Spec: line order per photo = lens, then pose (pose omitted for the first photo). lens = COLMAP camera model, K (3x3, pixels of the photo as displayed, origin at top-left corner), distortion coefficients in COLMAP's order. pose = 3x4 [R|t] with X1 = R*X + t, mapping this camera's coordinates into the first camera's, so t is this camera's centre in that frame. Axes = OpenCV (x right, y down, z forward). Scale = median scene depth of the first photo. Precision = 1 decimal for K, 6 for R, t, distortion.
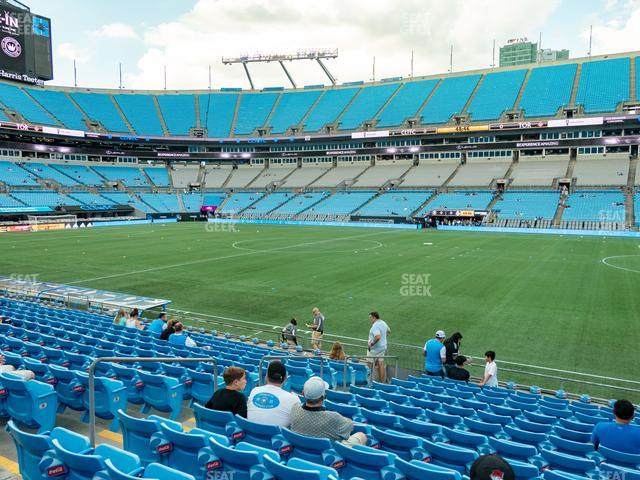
lens RADIAL K [[510.7, 0, 322.7], [0, 510.7, 222.7], [0, 0, 1]] dist [-0.039727, 0.074327]
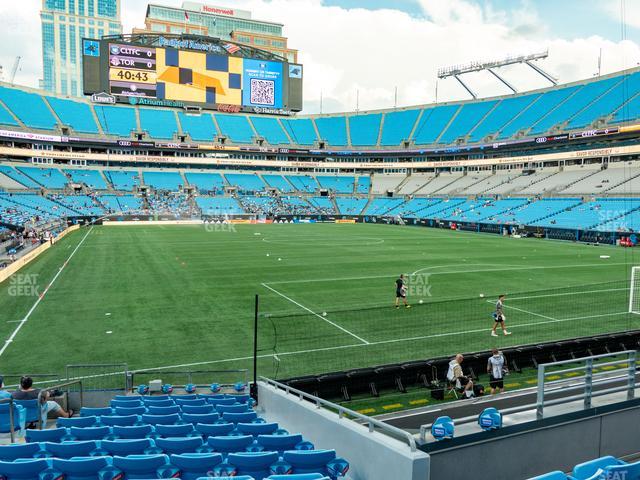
lens RADIAL K [[510.7, 0, 320.4], [0, 510.7, 240.6], [0, 0, 1]] dist [-0.039727, 0.074327]
pose [[0.801771, 0.053833, -0.595202, 0.303135], [-0.039082, 0.998526, 0.037666, -0.002562], [0.596352, -0.006938, 0.802693, -0.010709]]
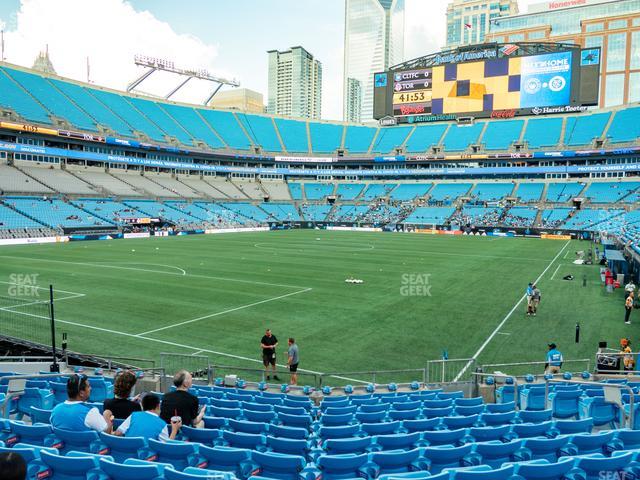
lens RADIAL K [[510.7, 0, 321.8], [0, 510.7, 234.5], [0, 0, 1]] dist [-0.039727, 0.074327]
pose [[0.040927, 0.053586, -0.997724, 0.535383], [-0.067649, 0.996418, 0.050741, -0.024008], [0.996869, 0.065419, 0.044405, 0.412369]]
